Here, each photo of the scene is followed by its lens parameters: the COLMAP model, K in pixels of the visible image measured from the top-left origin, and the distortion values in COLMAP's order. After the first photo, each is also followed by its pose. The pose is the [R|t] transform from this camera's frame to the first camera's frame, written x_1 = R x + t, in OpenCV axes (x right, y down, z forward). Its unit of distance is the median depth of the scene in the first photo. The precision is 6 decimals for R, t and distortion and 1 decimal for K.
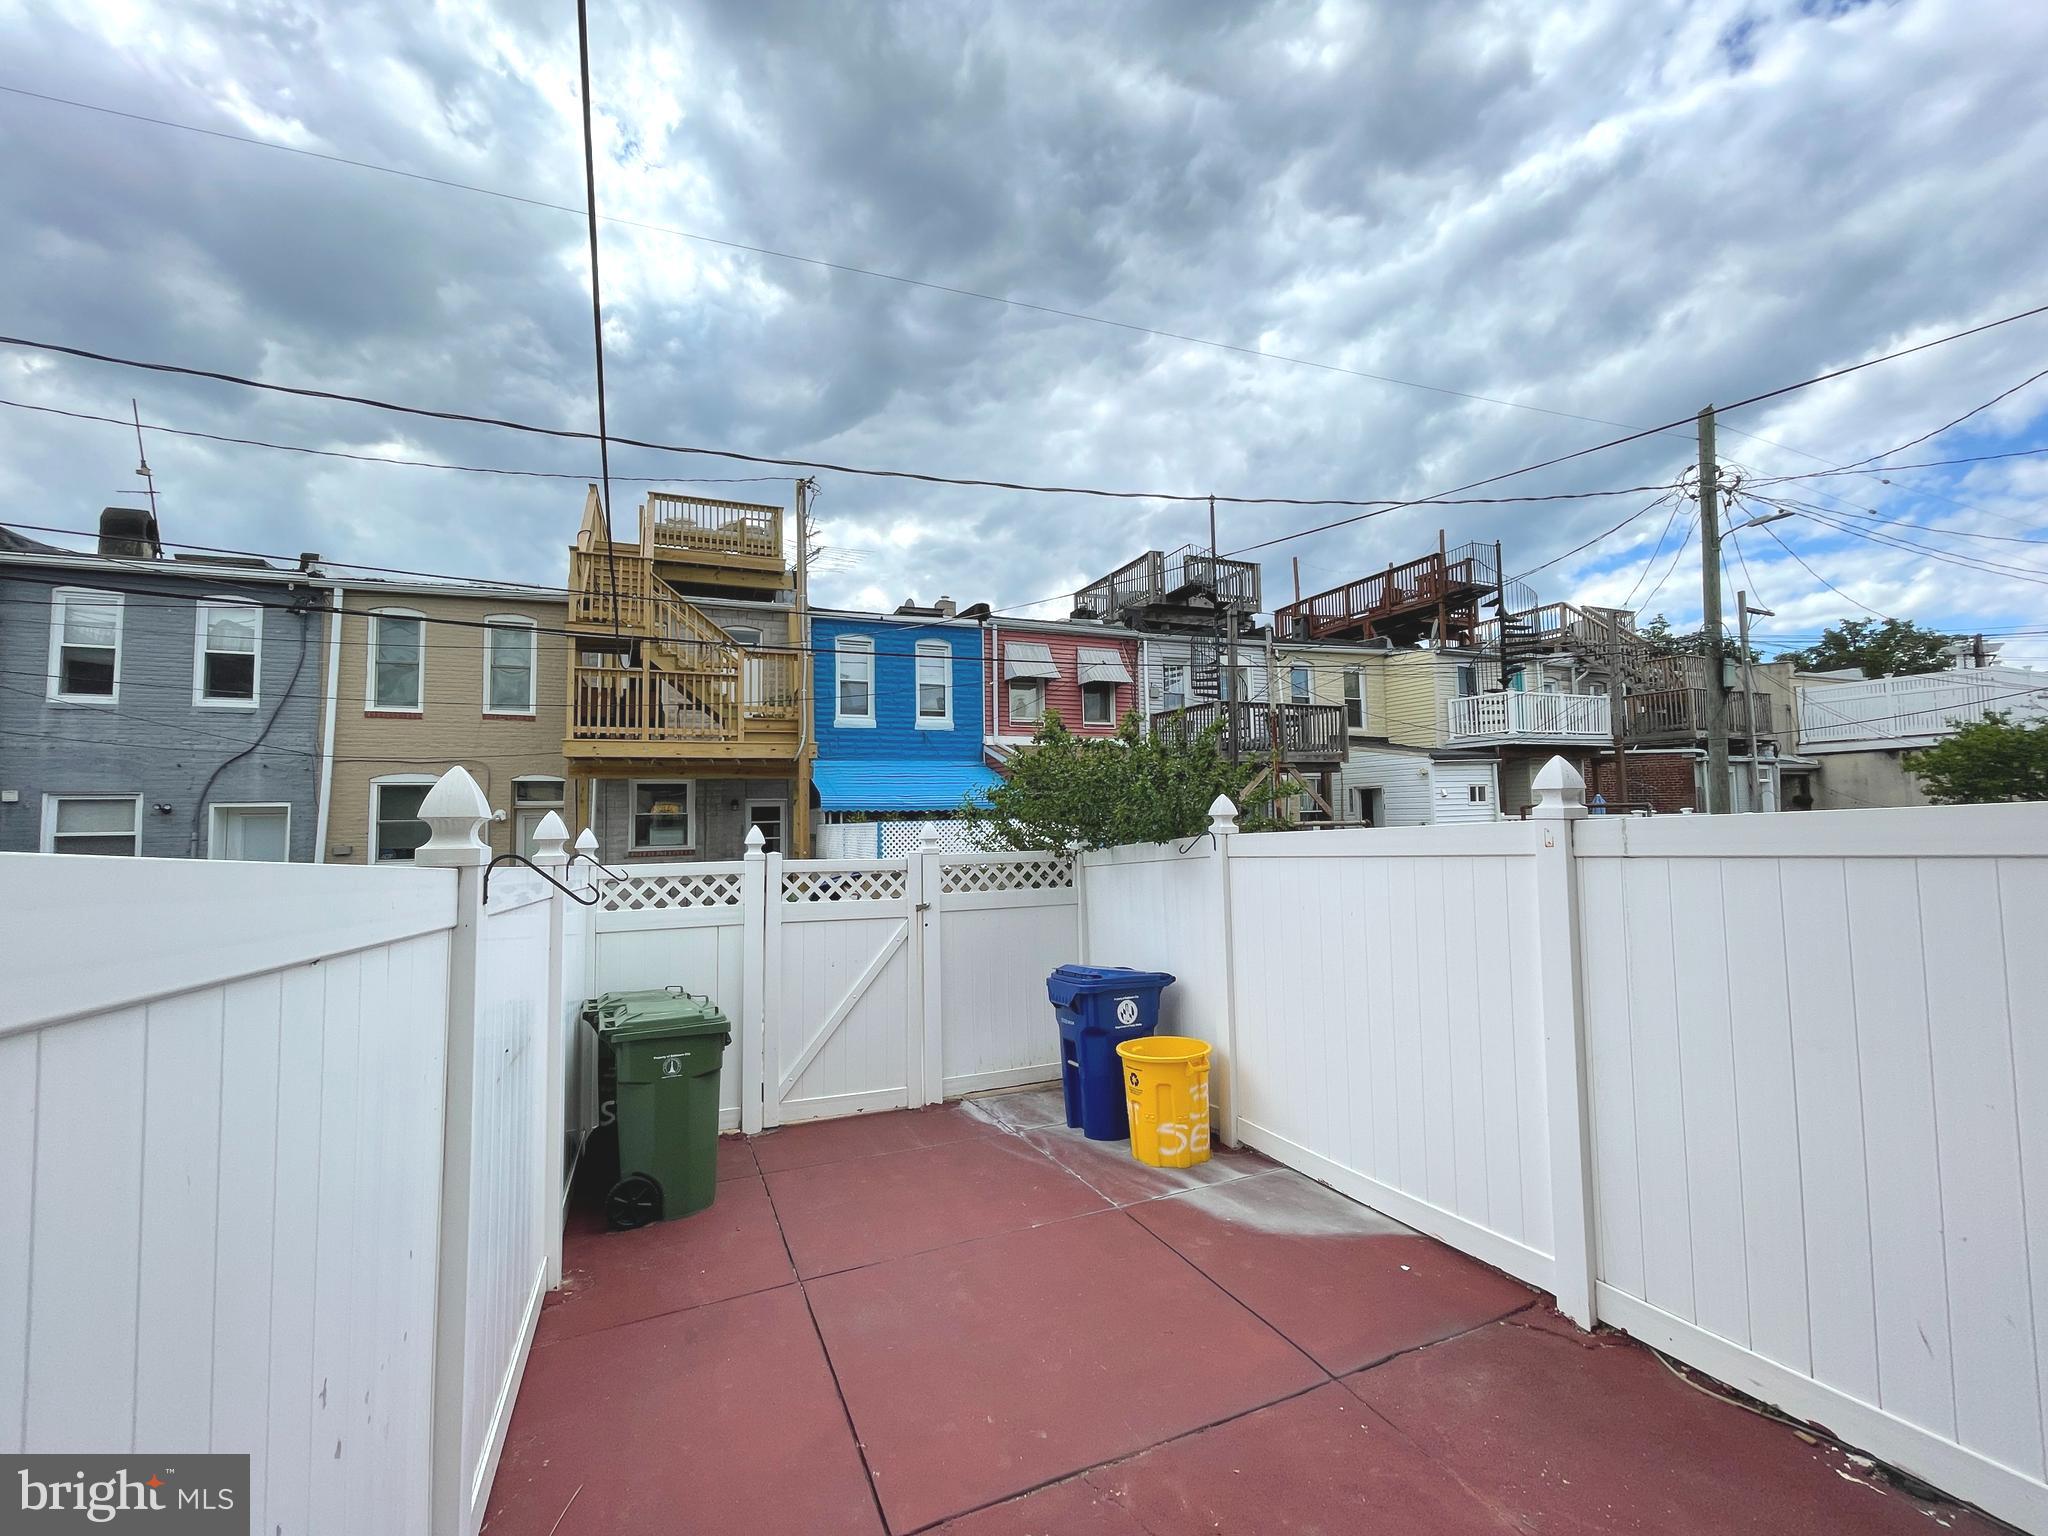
lens RADIAL K [[829.1, 0, 1022.4], [0, 829.1, 769.4], [0, 0, 1]] dist [-0.003497, 0.000941]
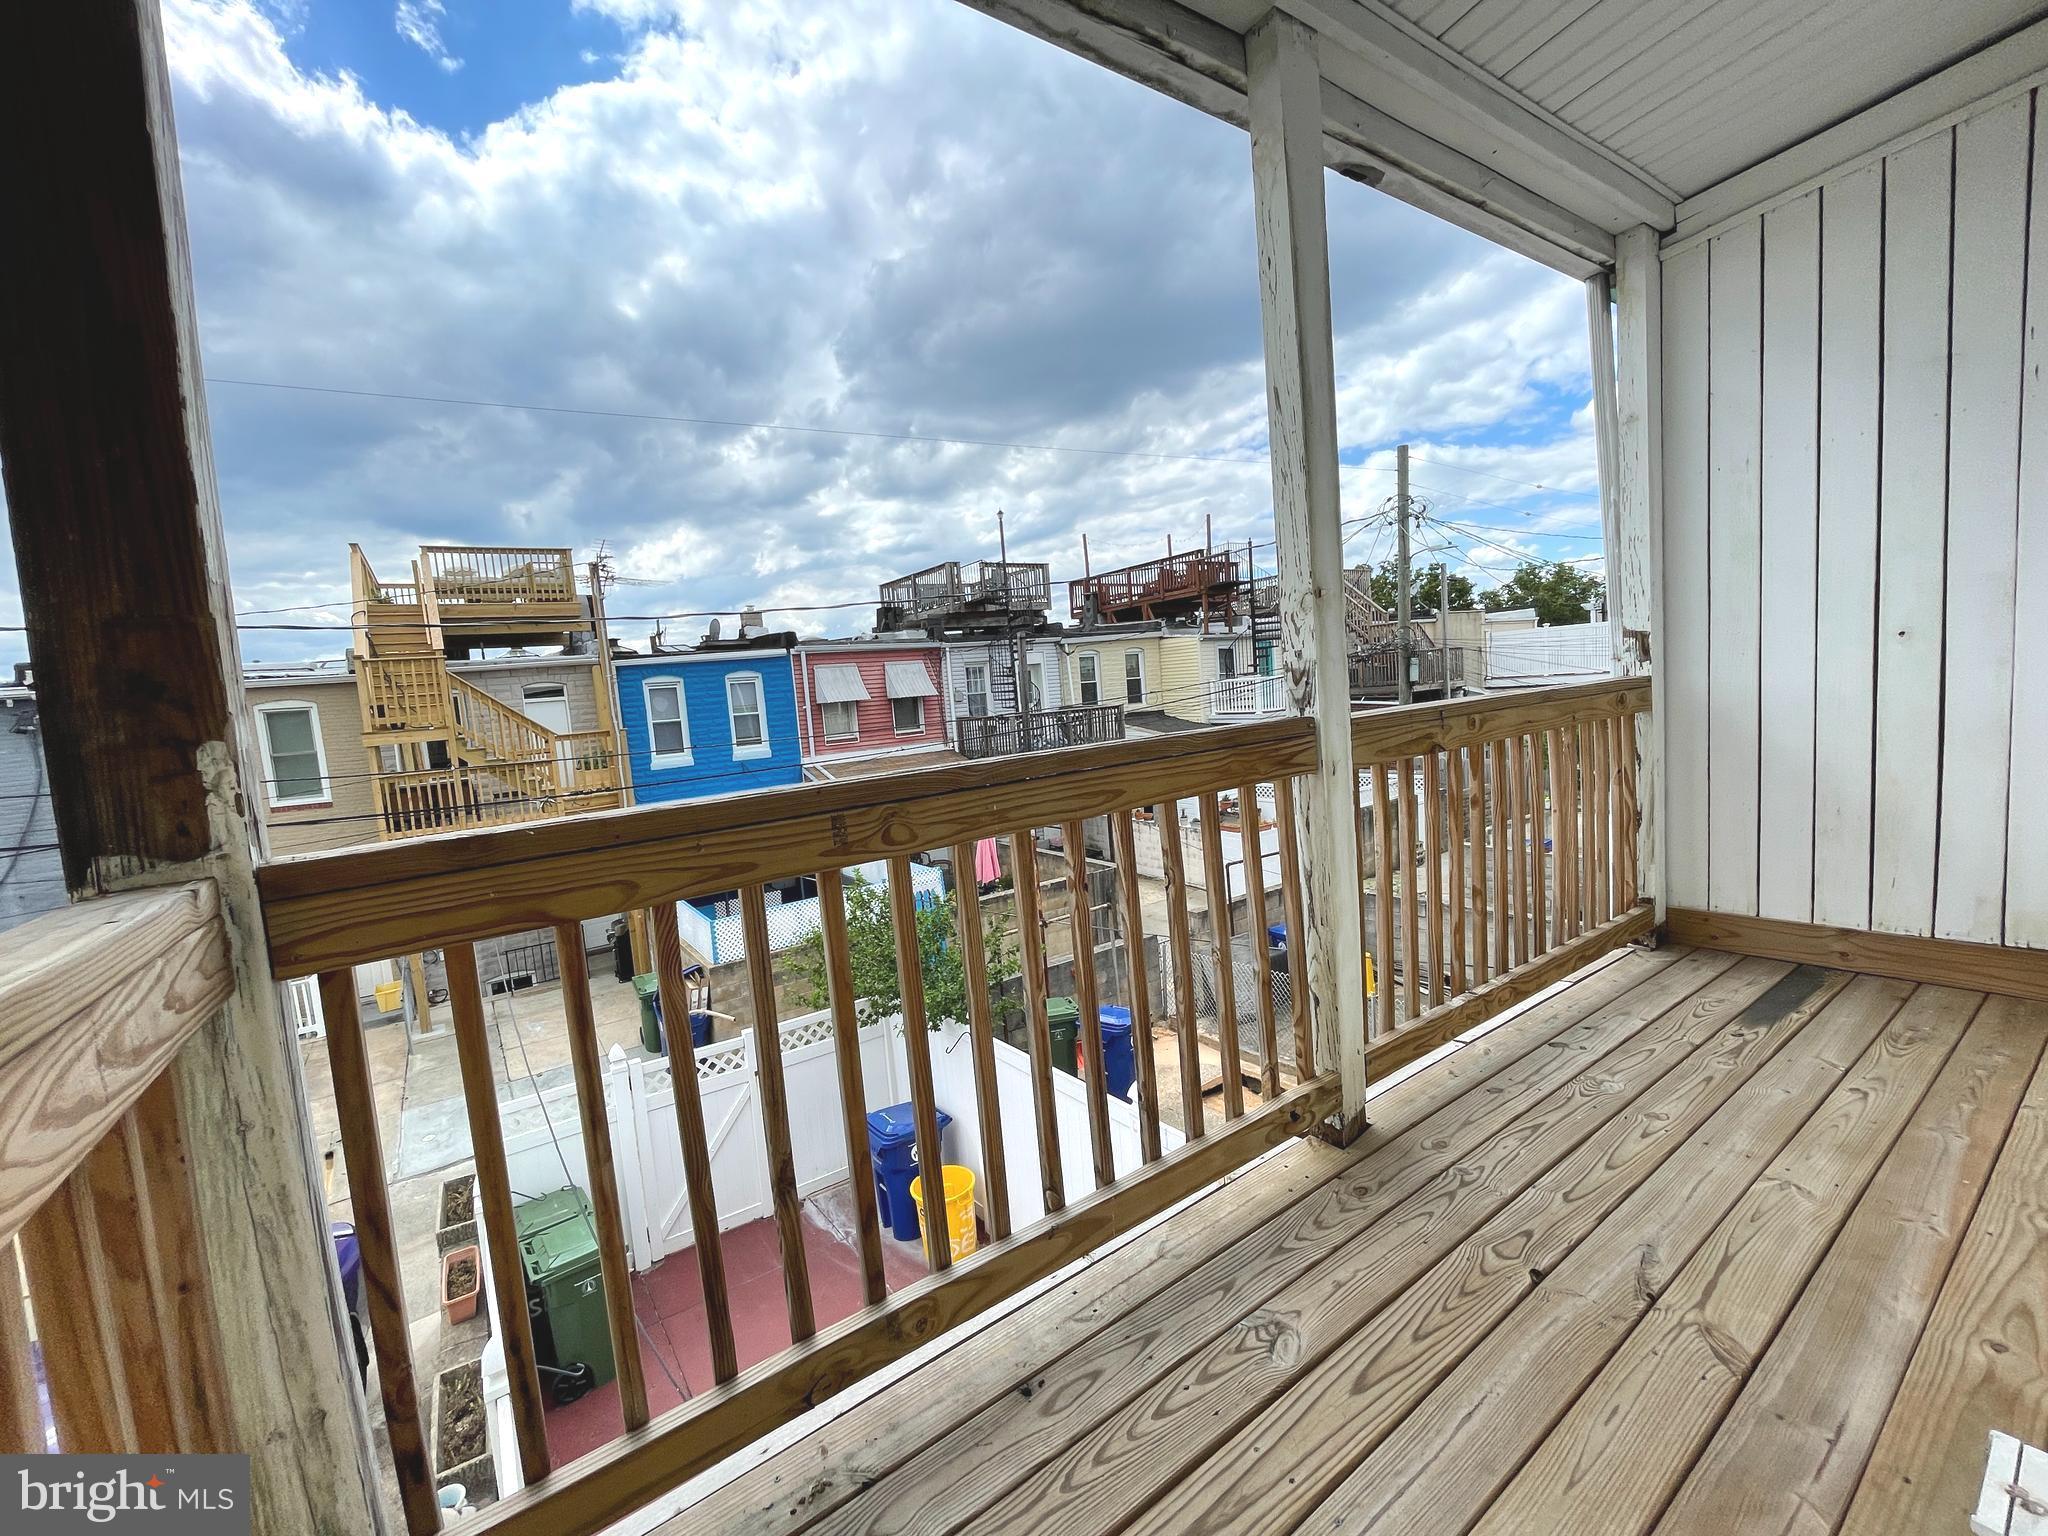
lens RADIAL K [[829.1, 0, 1026.5], [0, 829.1, 766.5], [0, 0, 1]] dist [-0.003497, 0.000941]
pose [[0.976874, -0.075654, 0.199982, 0.022757], [0.046398, 0.988029, 0.147129, -0.171936], [-0.208719, -0.134448, 0.968690, -0.100829]]
